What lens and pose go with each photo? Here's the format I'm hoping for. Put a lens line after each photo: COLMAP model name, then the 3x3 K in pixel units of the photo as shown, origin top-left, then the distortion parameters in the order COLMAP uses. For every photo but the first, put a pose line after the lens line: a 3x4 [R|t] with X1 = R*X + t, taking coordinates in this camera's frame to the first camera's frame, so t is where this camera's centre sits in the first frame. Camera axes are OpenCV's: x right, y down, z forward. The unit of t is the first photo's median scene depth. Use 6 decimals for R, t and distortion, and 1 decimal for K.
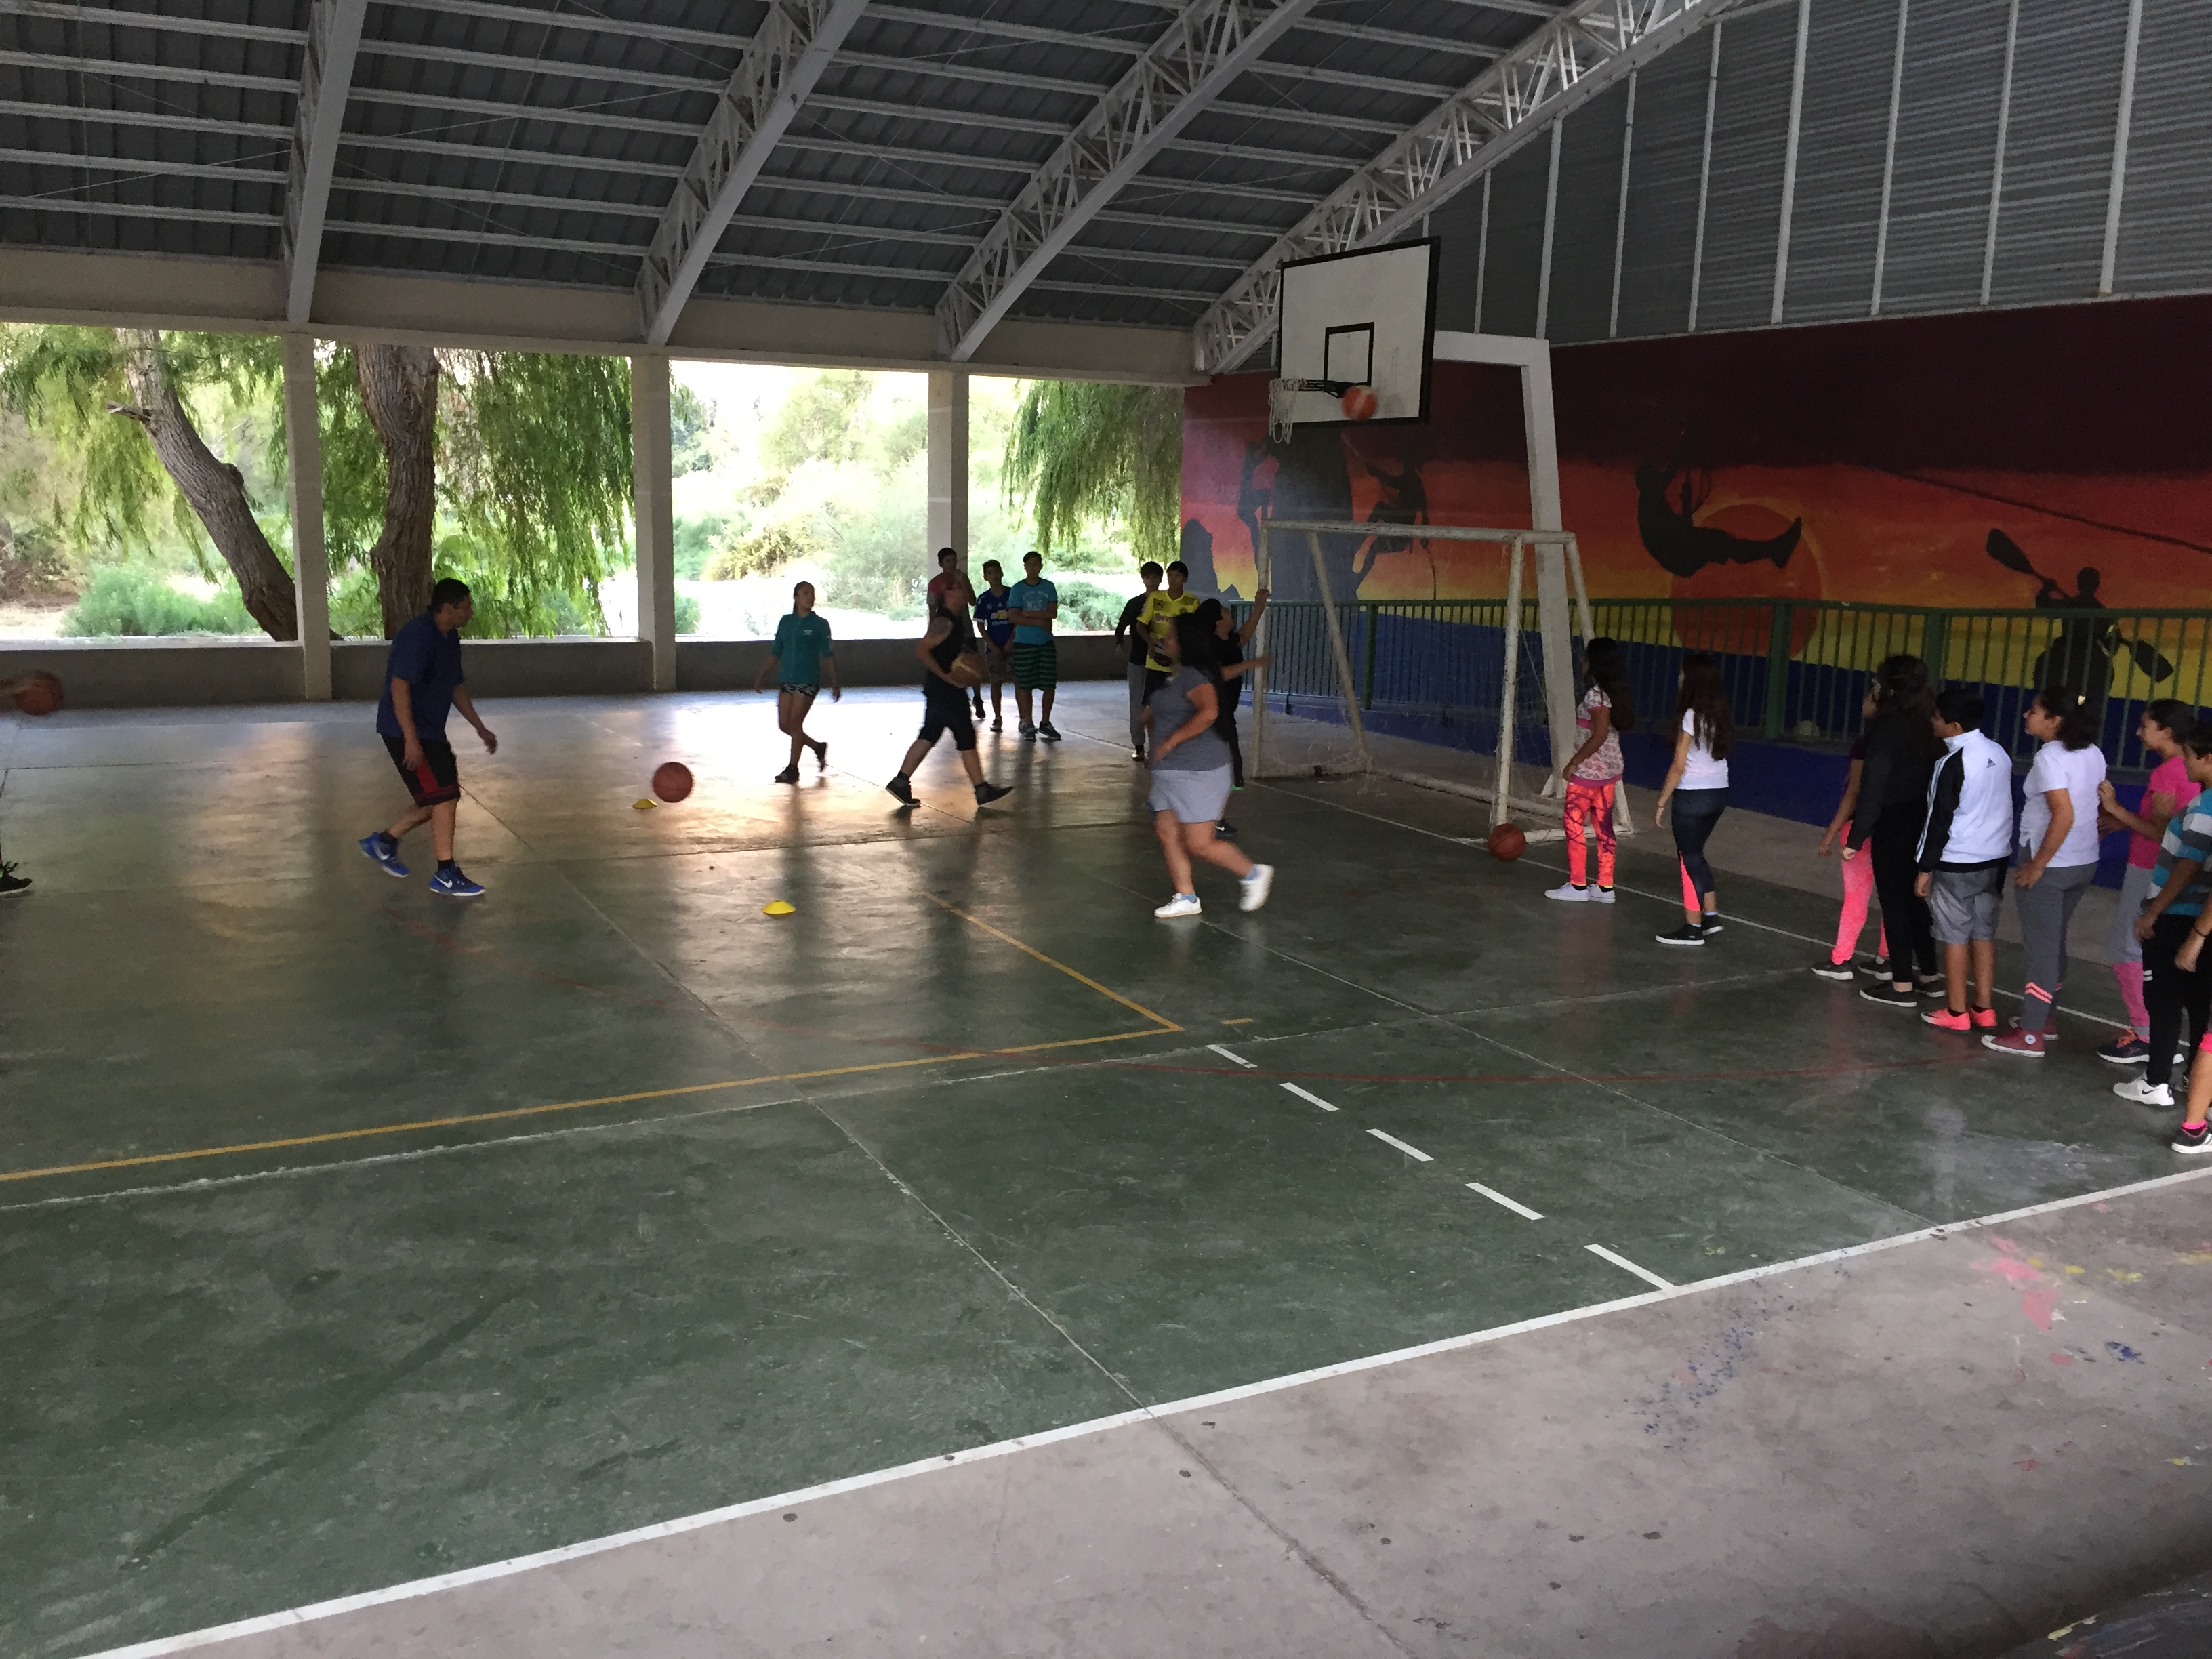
lens RADIAL K [[1907.4, 0, 1113.2], [0, 1907.4, 779.9], [0, 0, 1]] dist [0.095742, -0.128818]
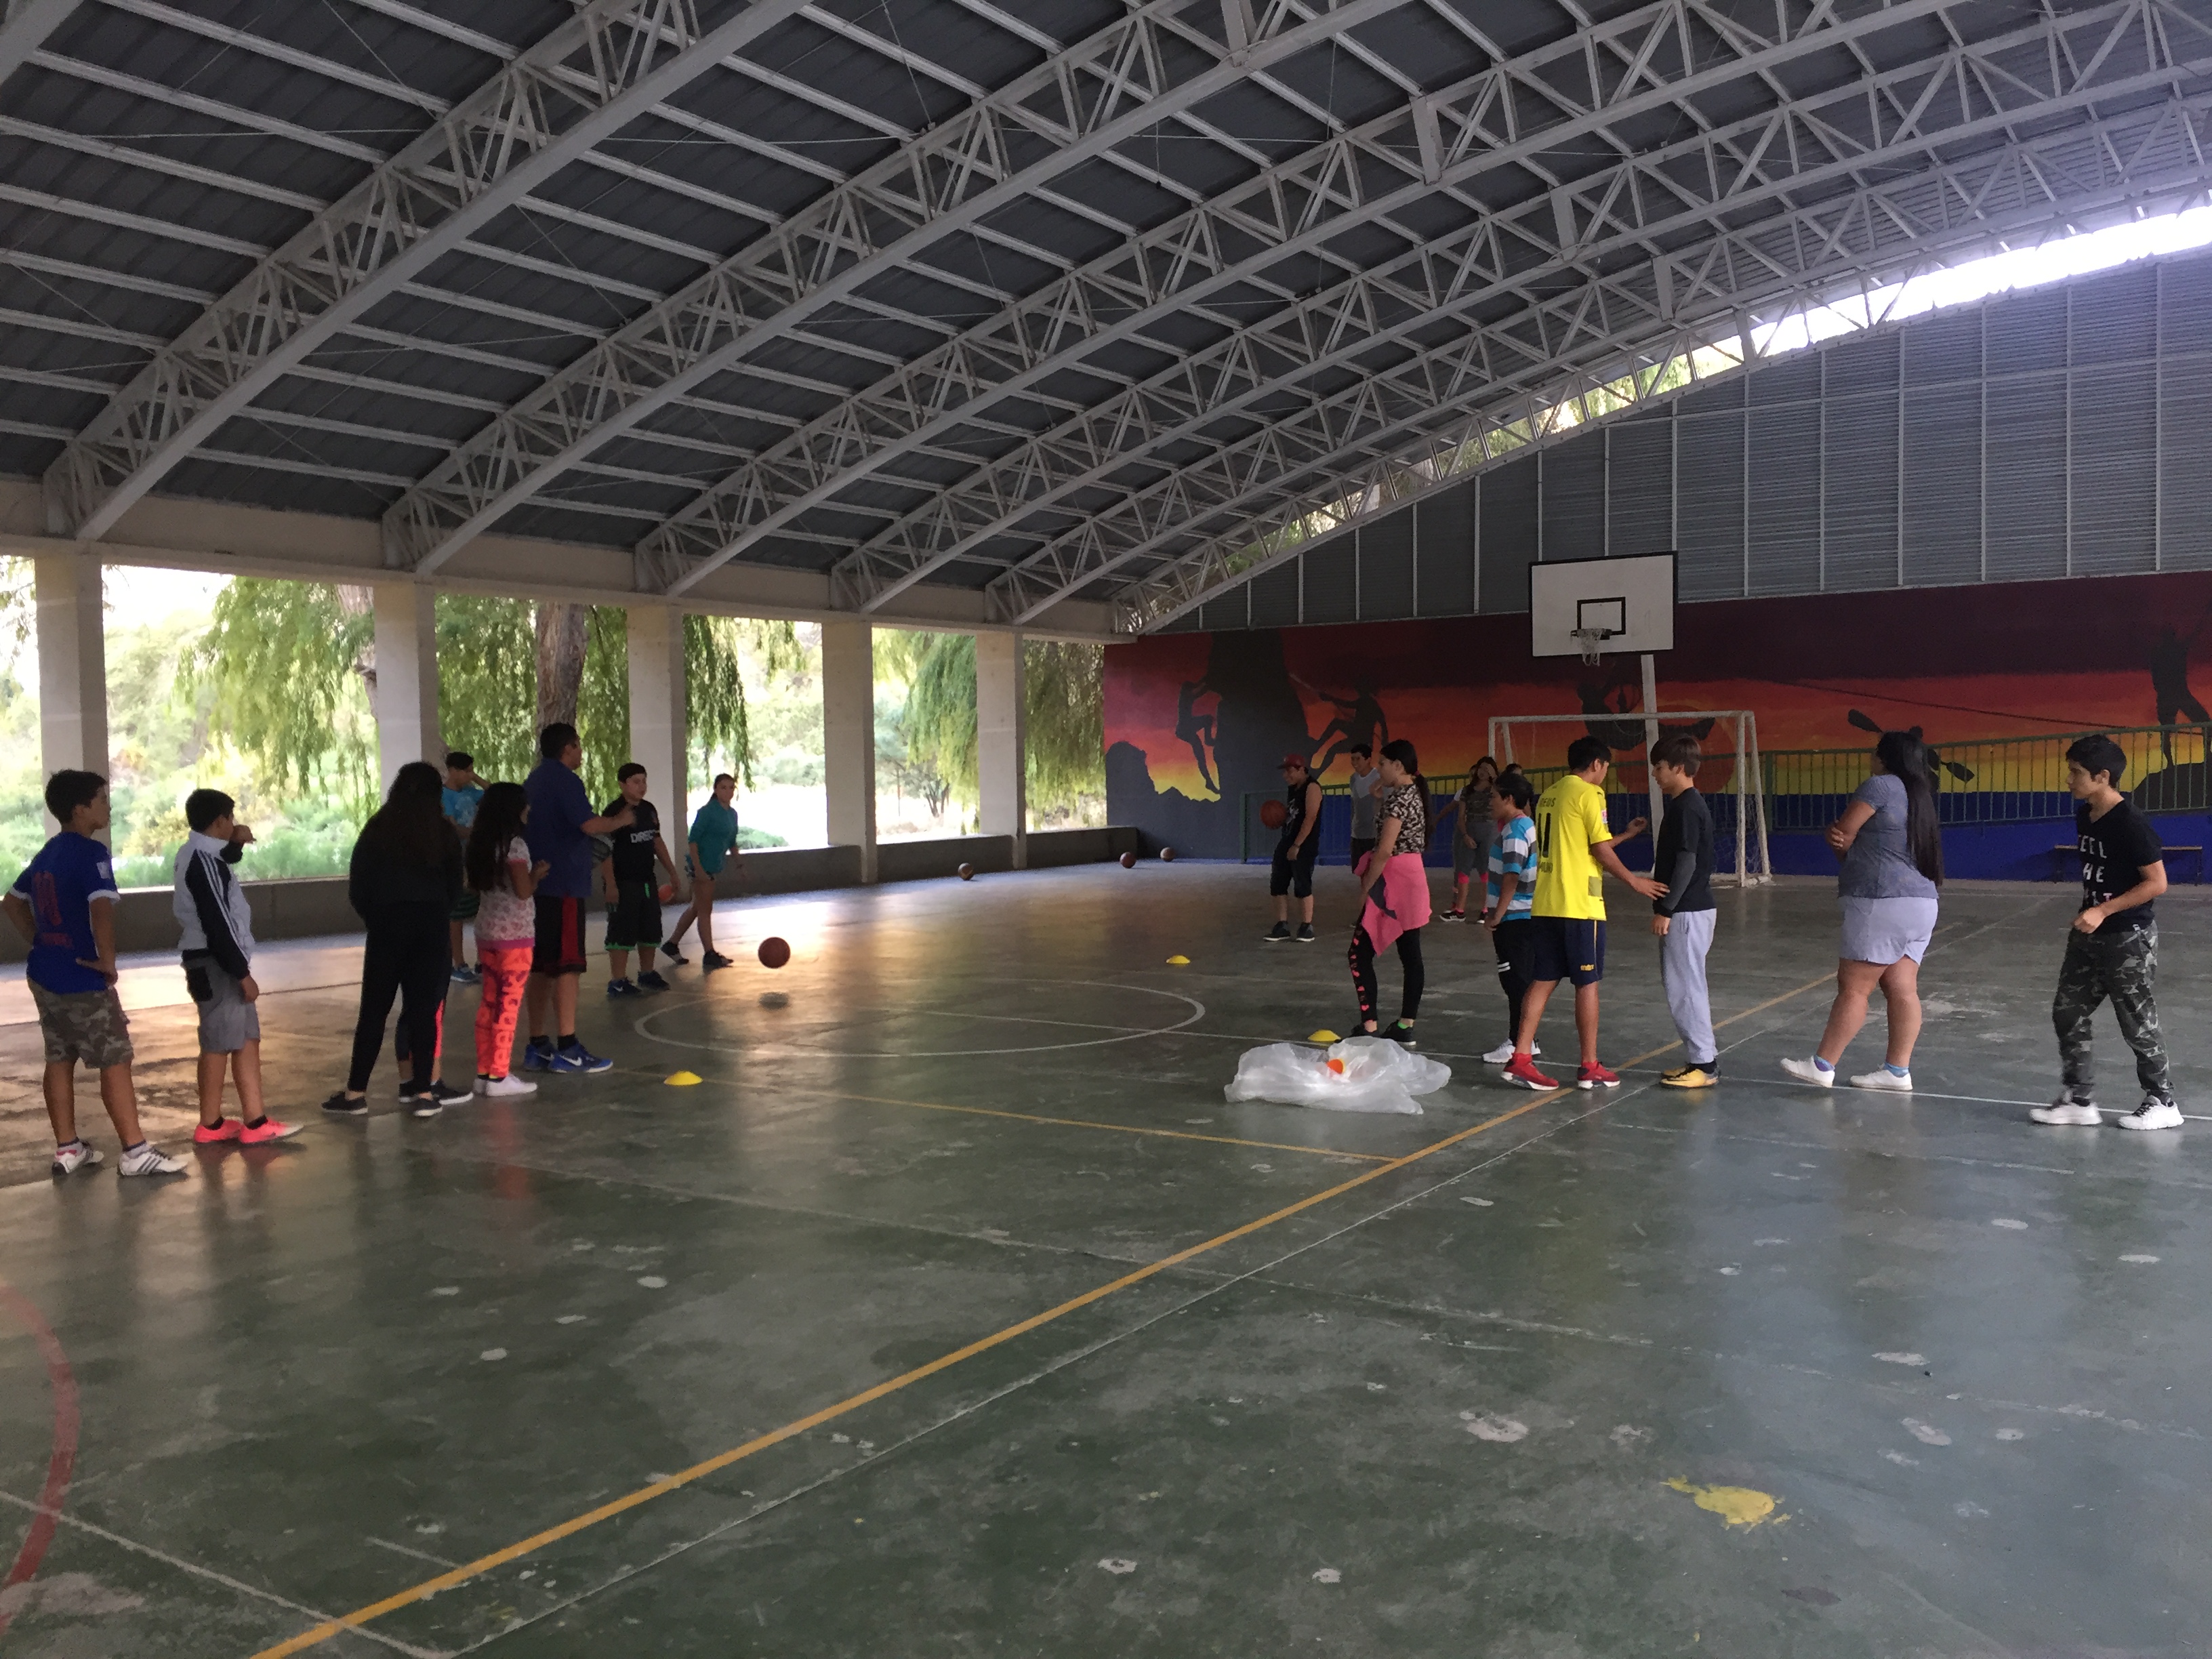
lens RADIAL K [[1901.1, 0, 1115.6], [0, 1901.1, 825.4], [0, 0, 1]] dist [0.092655, -0.130464]
pose [[0.873680, -0.052992, 0.483607, -0.715917], [0.108425, 0.990258, -0.087371, 0.043424], [-0.474265, 0.128769, 0.870914, -0.169042]]
